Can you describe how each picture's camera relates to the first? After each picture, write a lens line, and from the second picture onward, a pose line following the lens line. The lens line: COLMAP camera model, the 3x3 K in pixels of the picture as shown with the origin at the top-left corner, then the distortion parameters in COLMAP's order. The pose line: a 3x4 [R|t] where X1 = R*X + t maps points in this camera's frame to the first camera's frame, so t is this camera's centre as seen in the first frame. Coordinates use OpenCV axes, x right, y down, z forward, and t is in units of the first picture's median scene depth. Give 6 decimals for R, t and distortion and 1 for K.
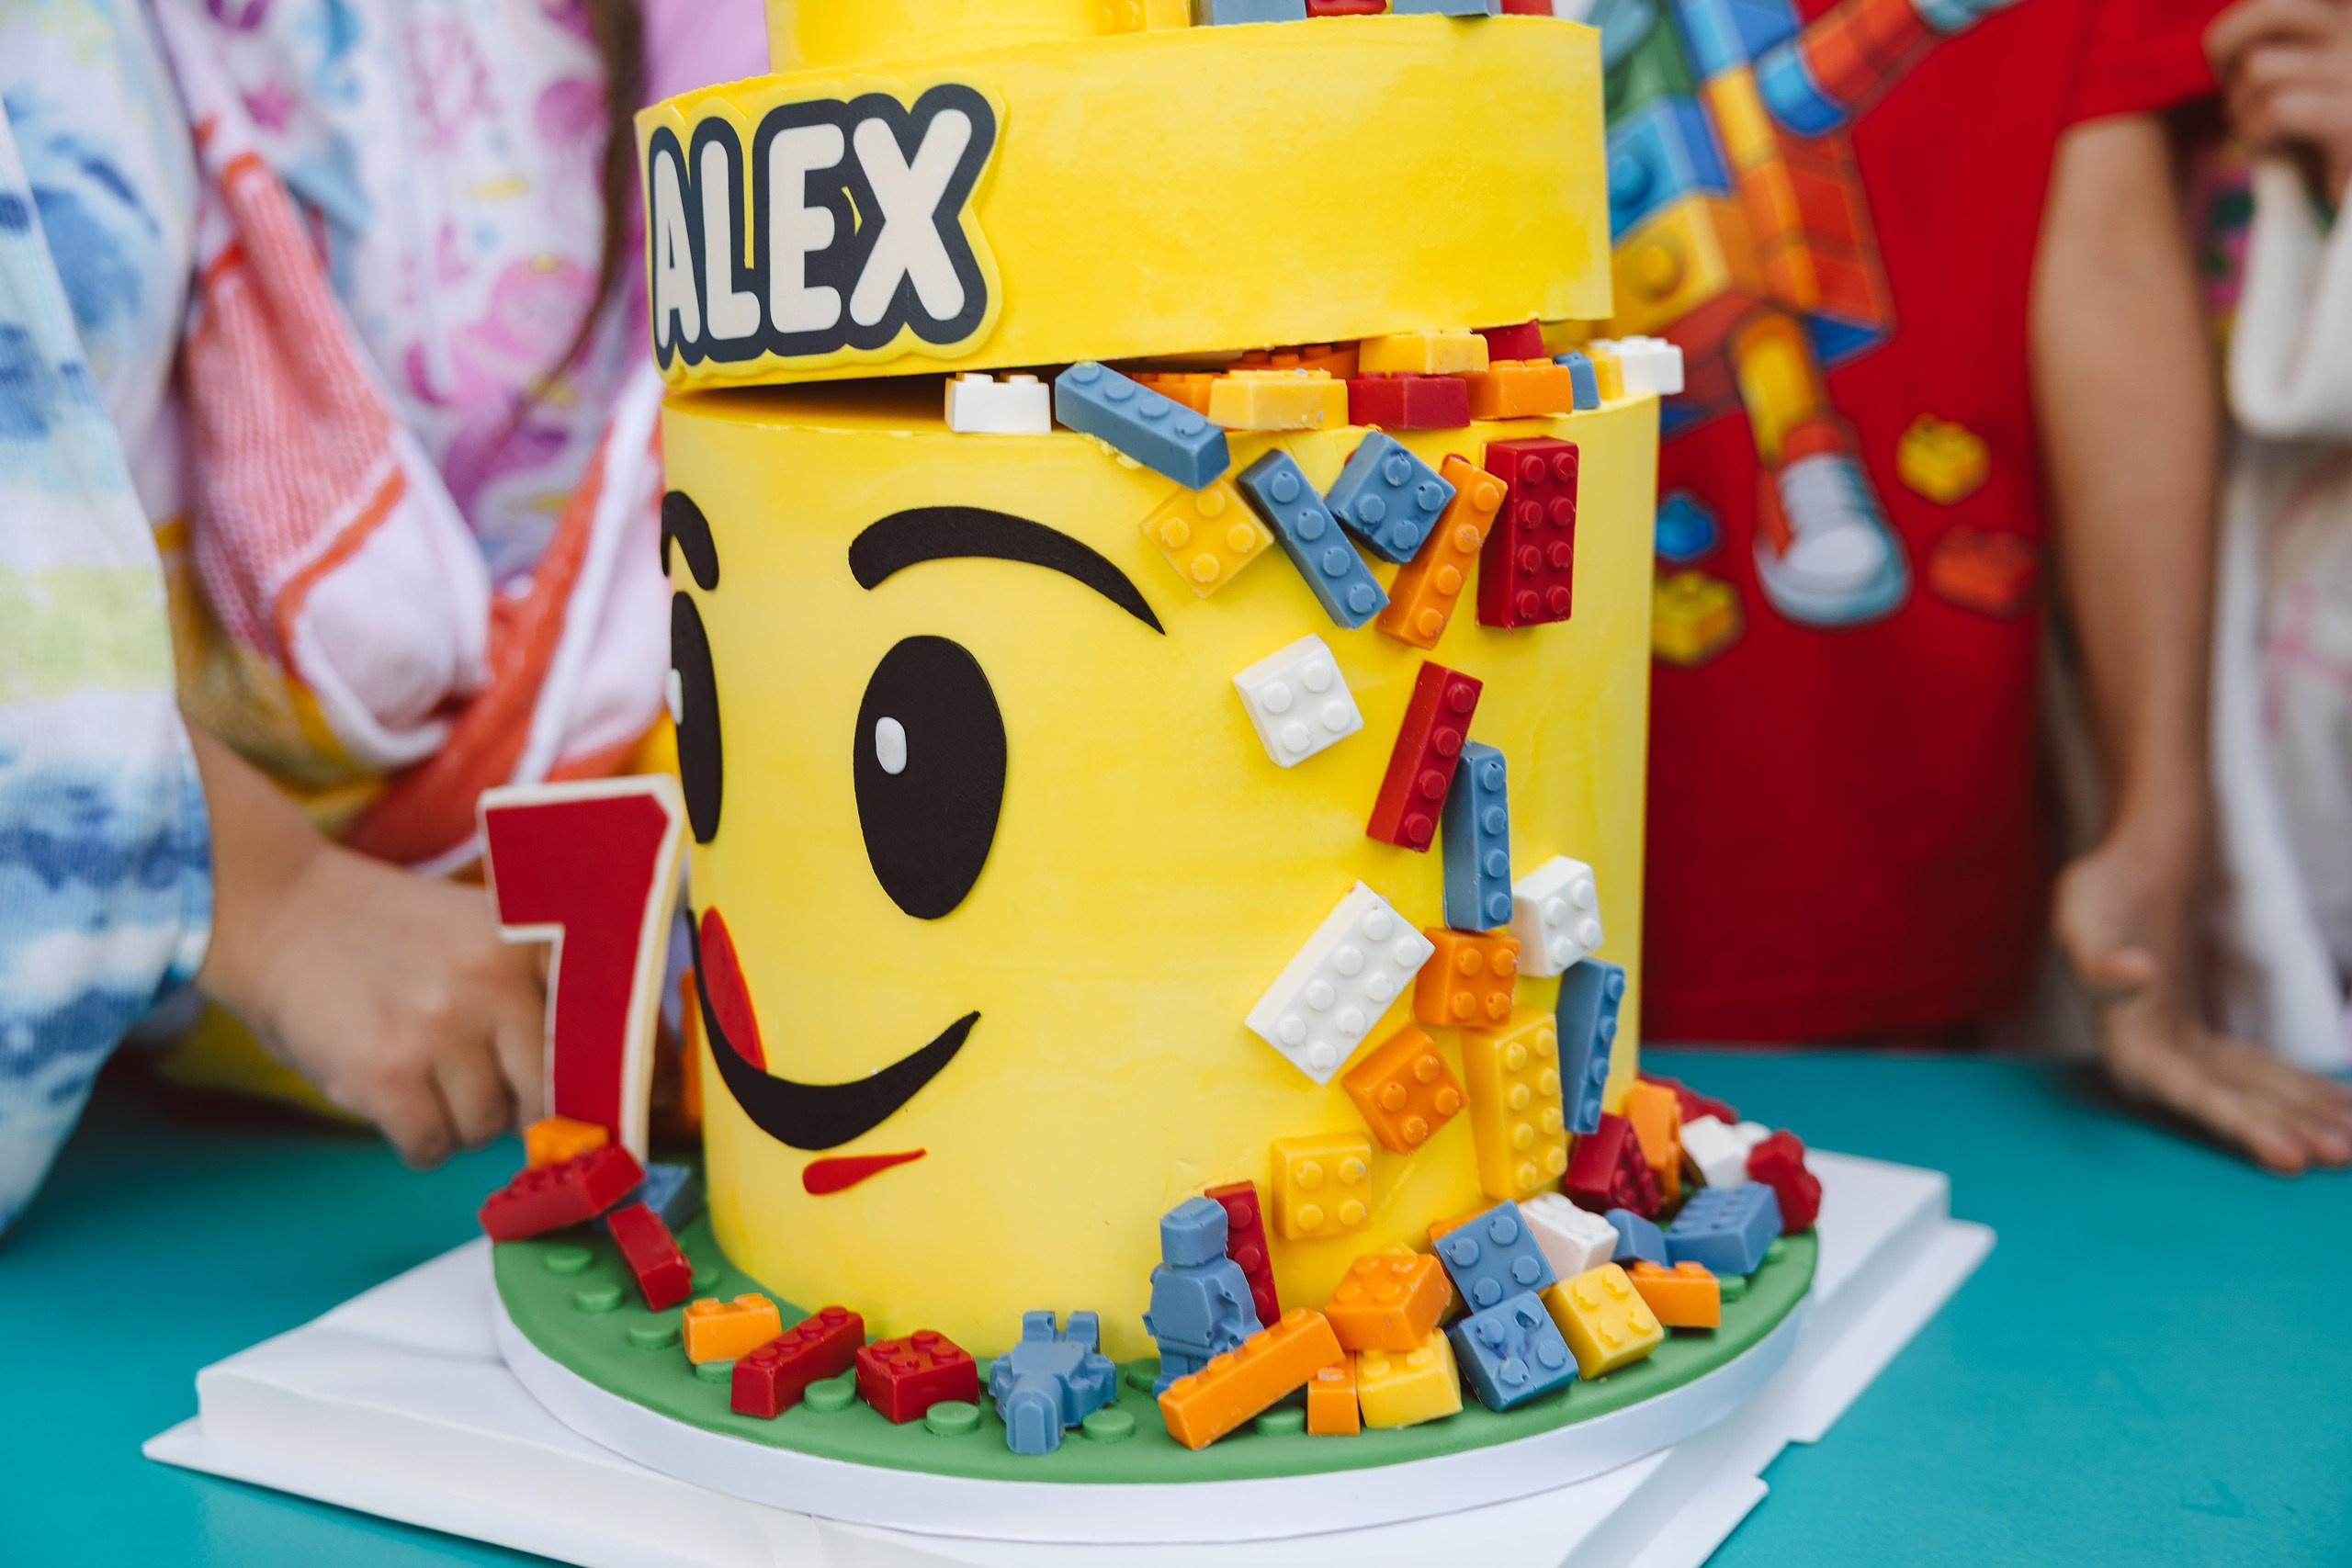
lens RADIAL K [[3371.2, 0, 1245.8], [0, 3371.2, 721.4], [0, 0, 1]] dist [0.039036, 0.039040]
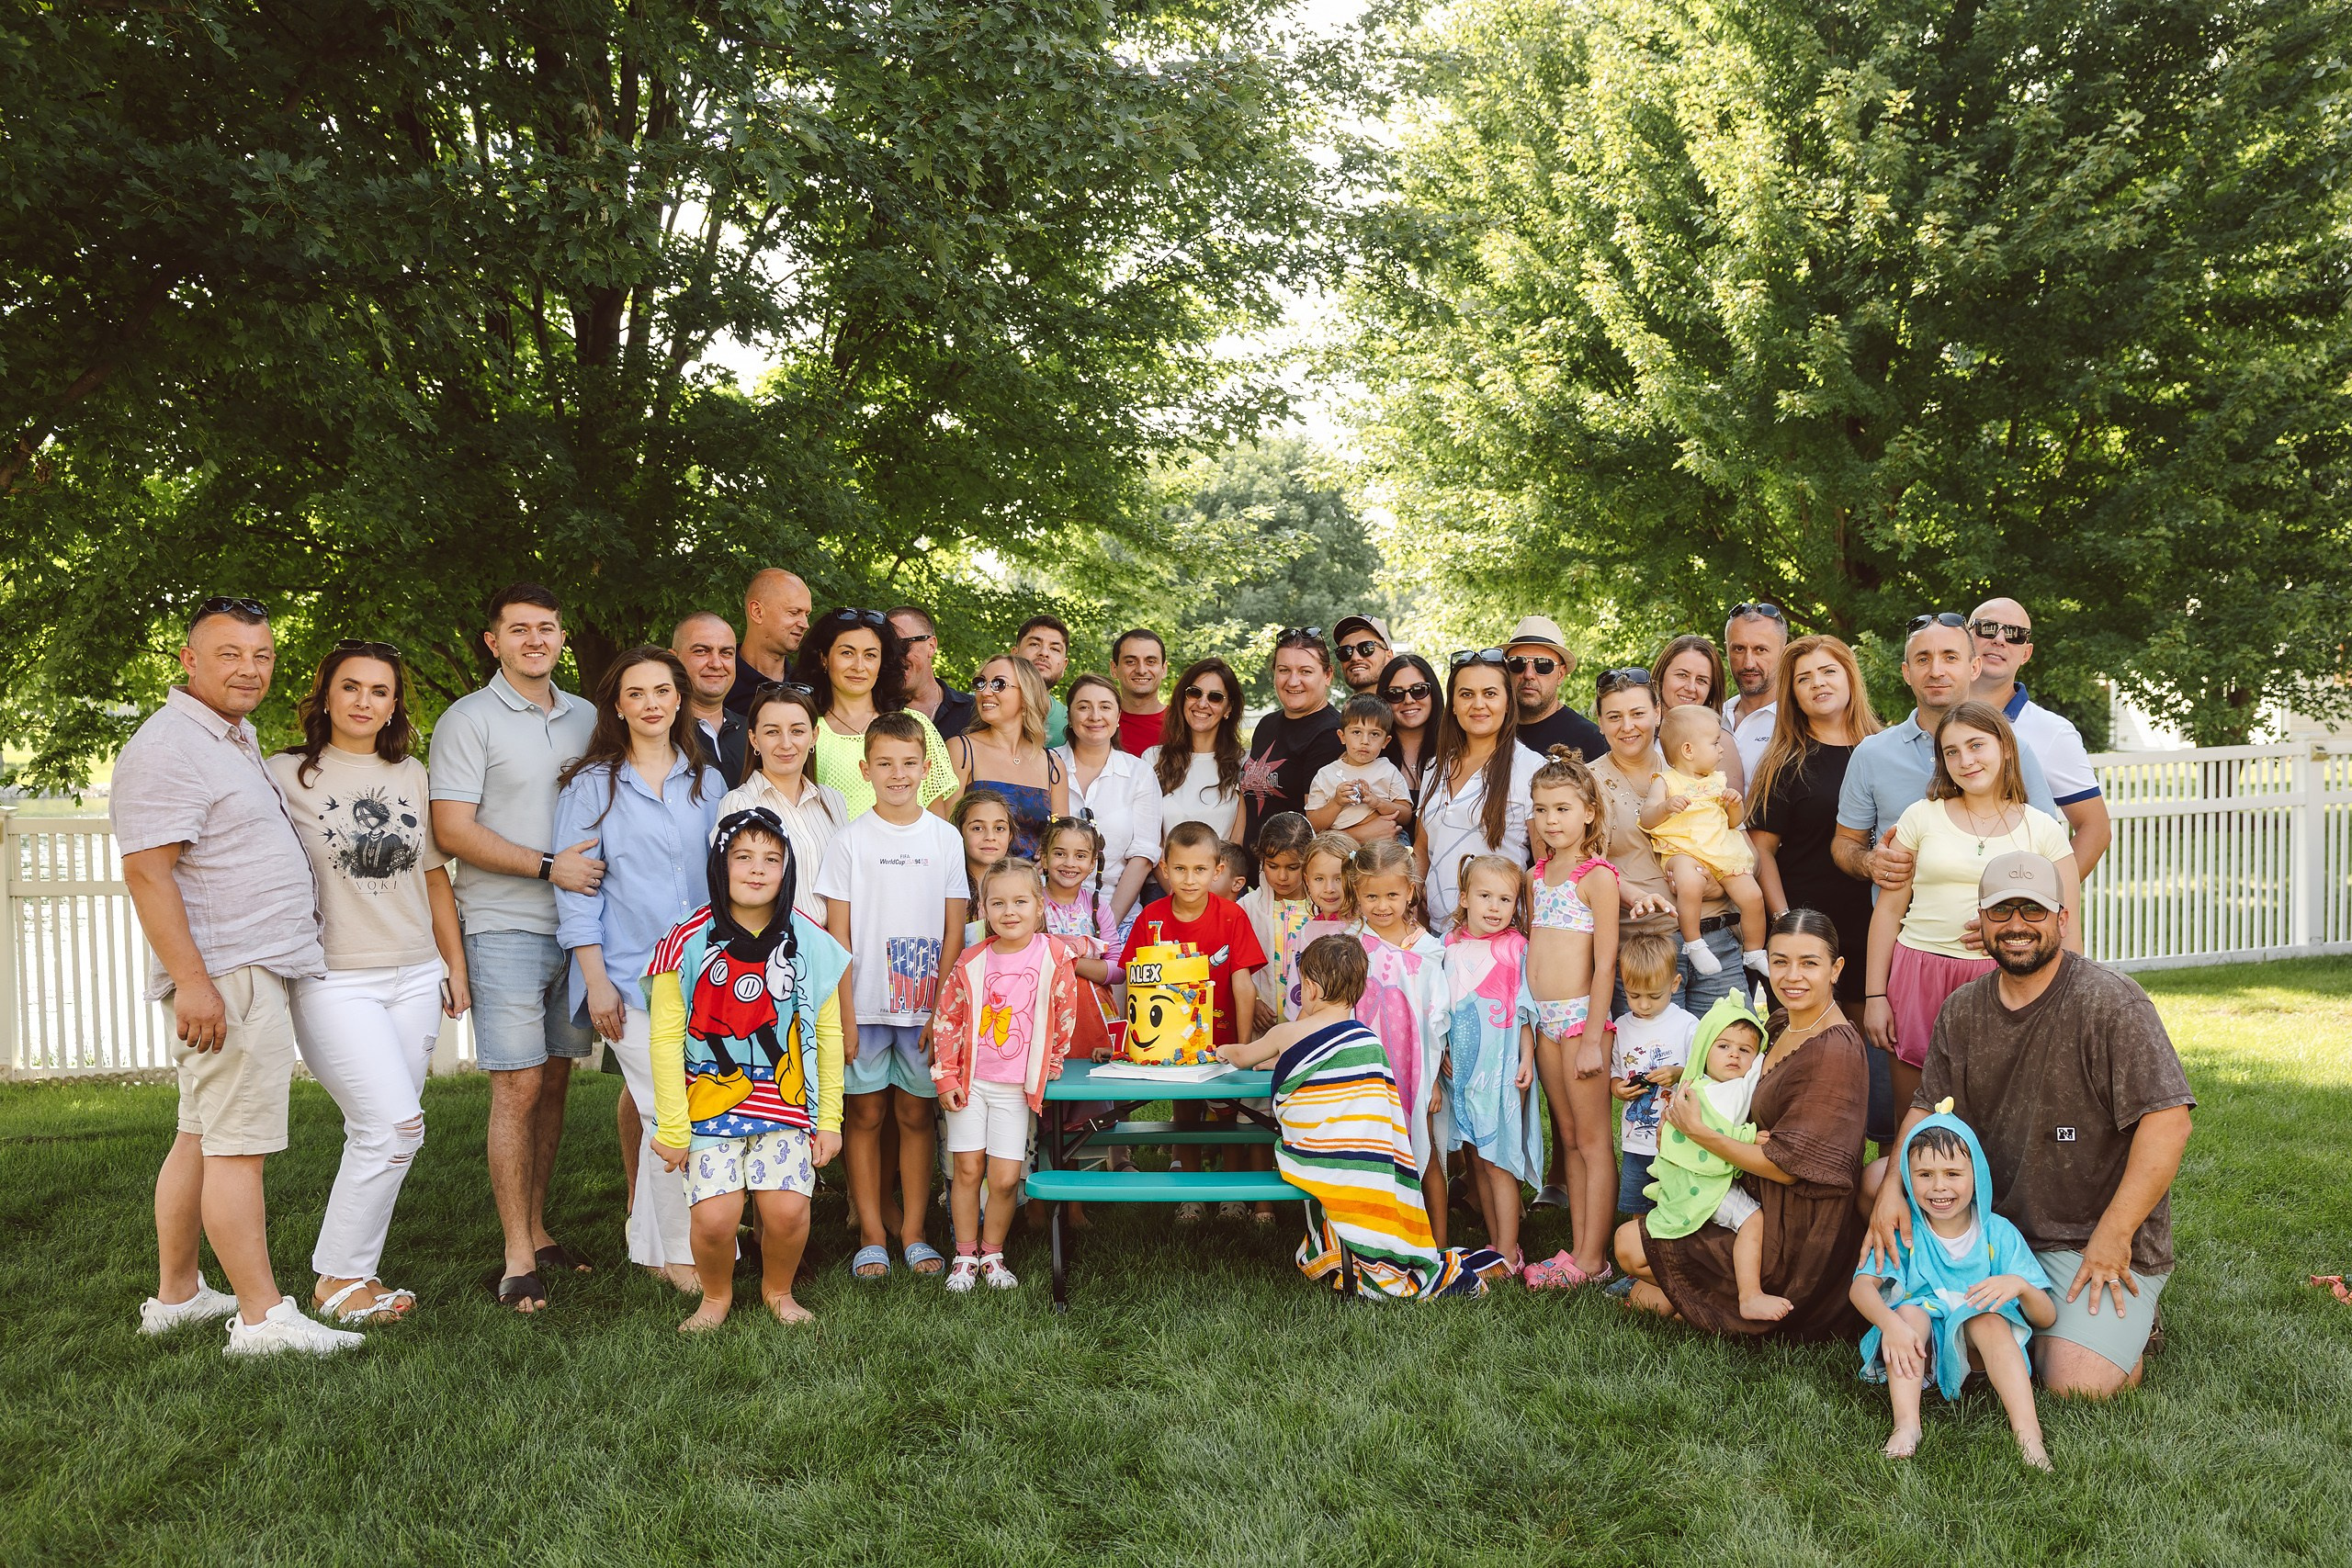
lens RADIAL K [[2119.9, 0, 1176.0], [0, 2119.9, 784.0], [0, 0, 1]] dist [-0.098279, 0.012274]
pose [[0.993653, 0.002157, 0.112468, -0.926489], [0.017815, 0.984181, -0.176271, 0.567731], [-0.111069, 0.177155, 0.977896, -7.026693]]
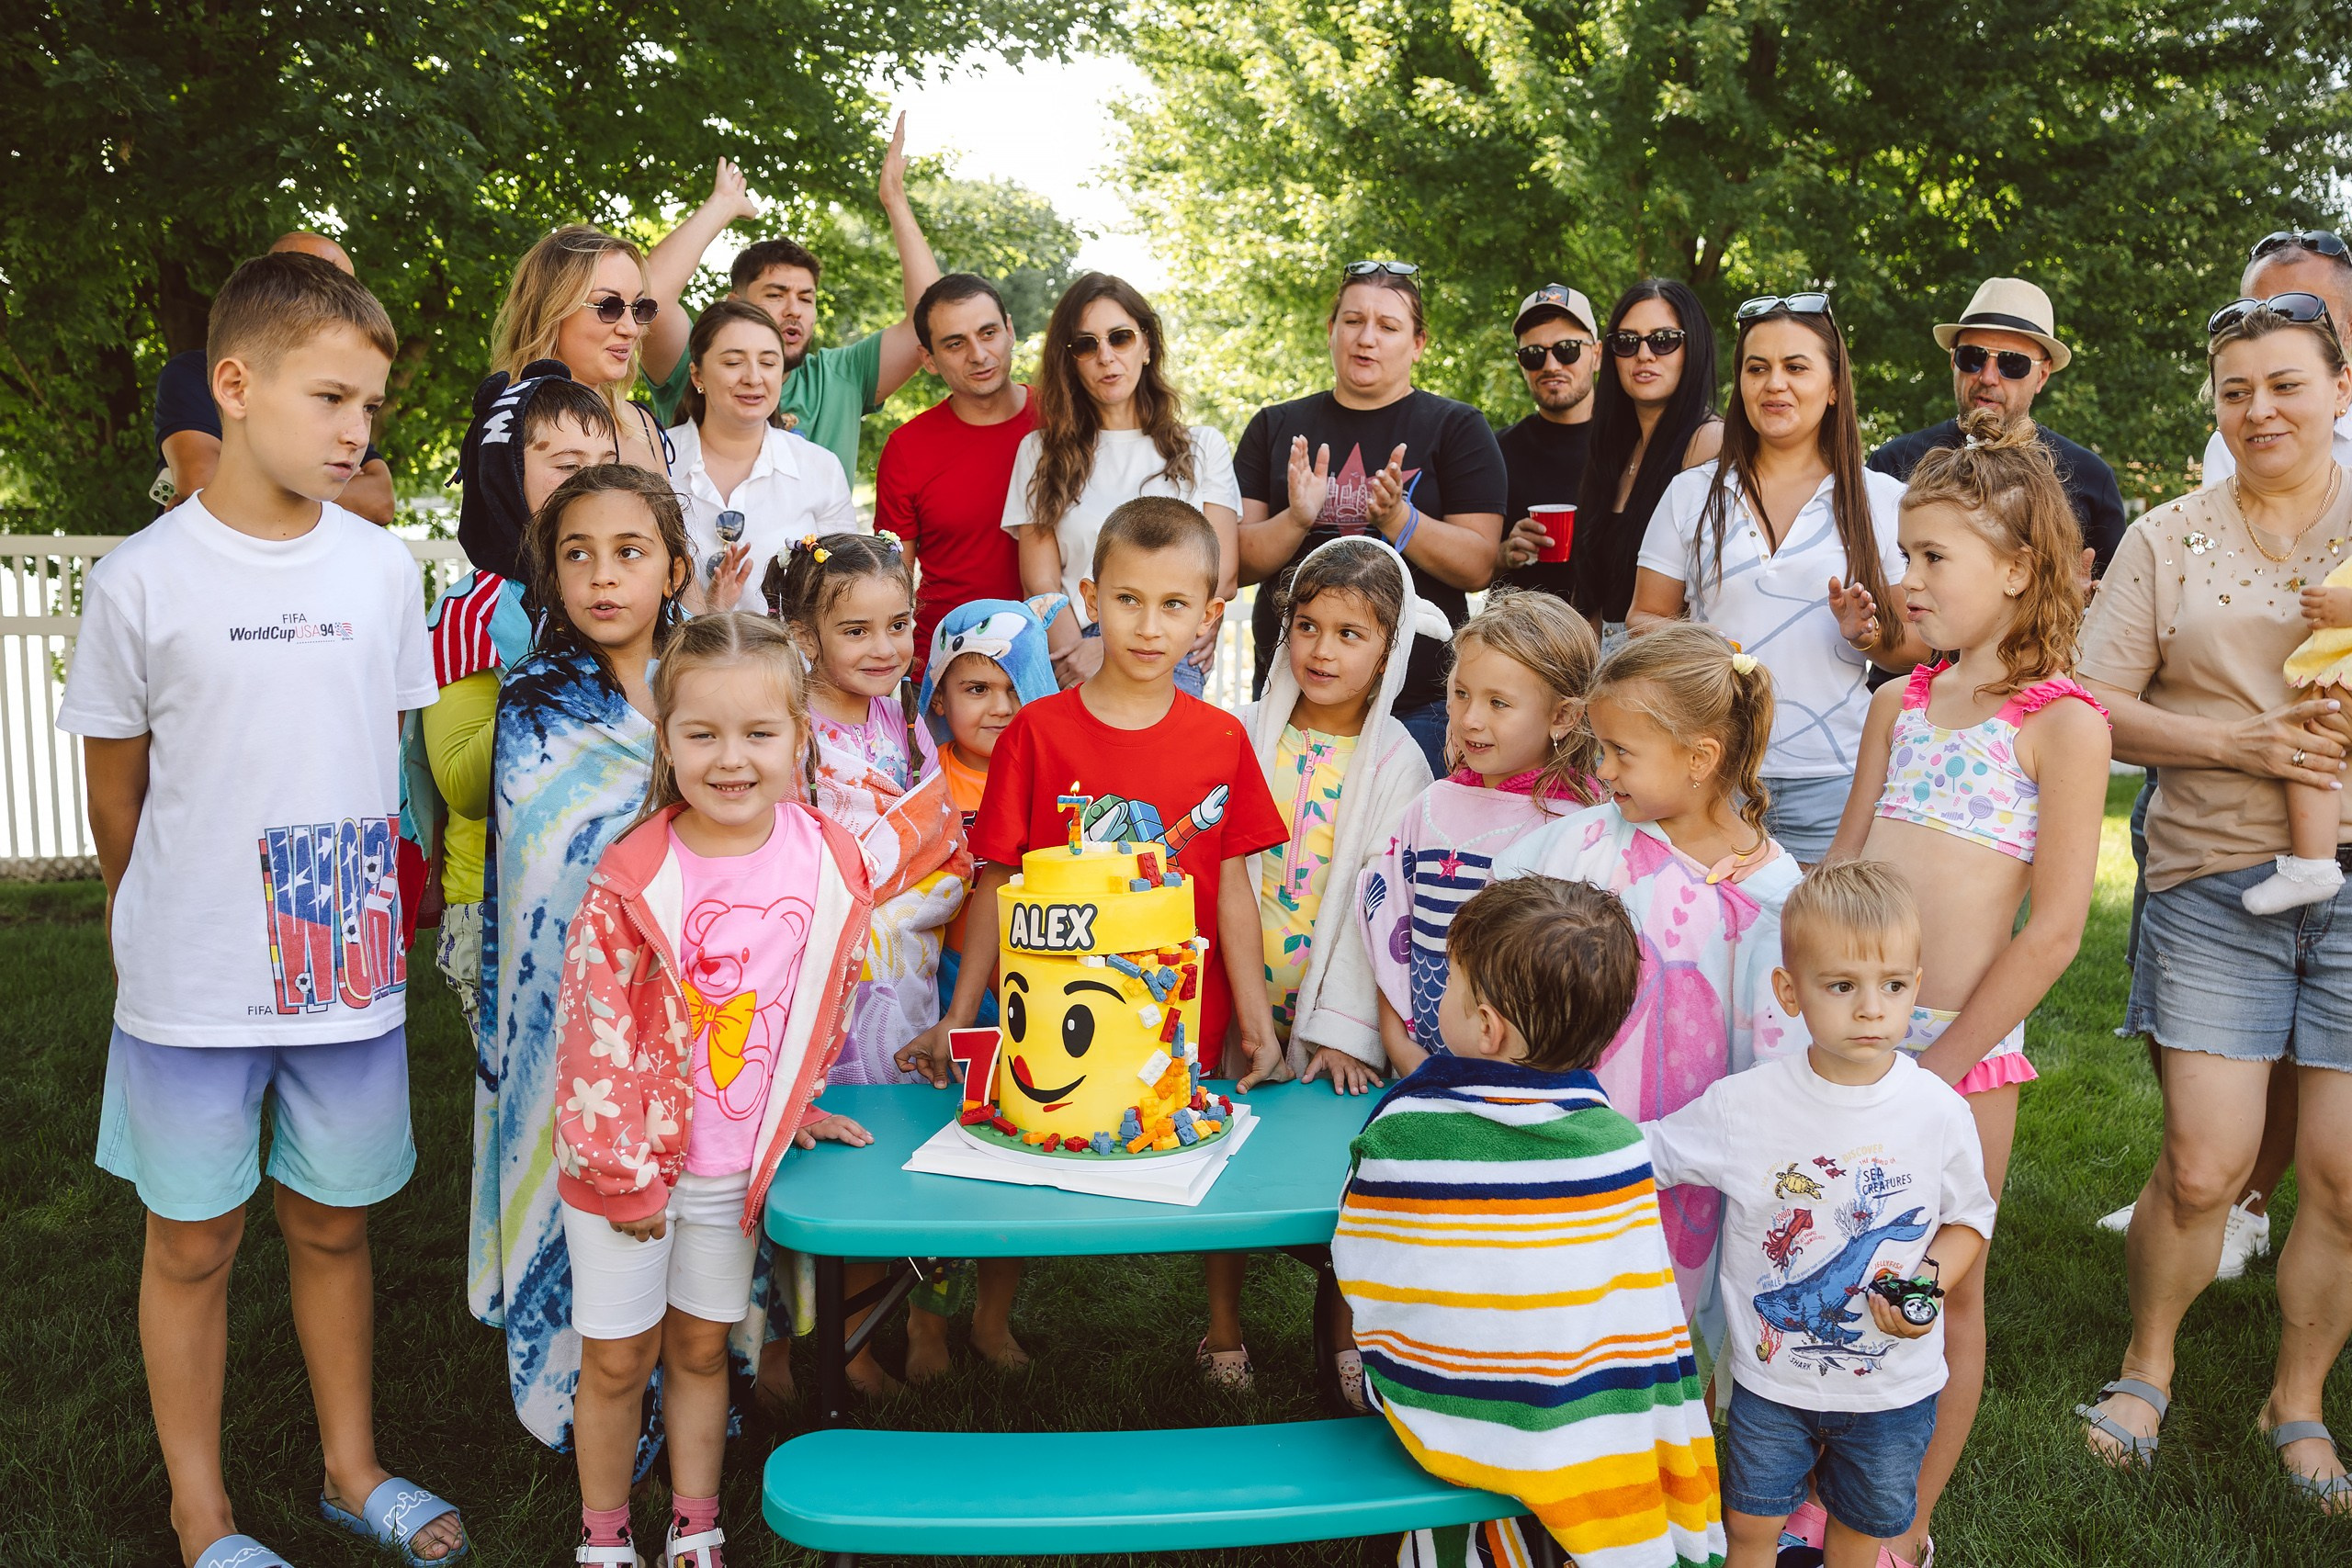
lens RADIAL K [[2063.0, 0, 1176.0], [0, 2063.0, 784.0], [0, 0, 1]] dist [-0.179132, 0.004843]
pose [[0.967005, 0.009662, 0.254575, -0.768851], [0.004303, 0.998519, -0.054243, -0.193347], [-0.254722, 0.053548, 0.965530, -2.159367]]
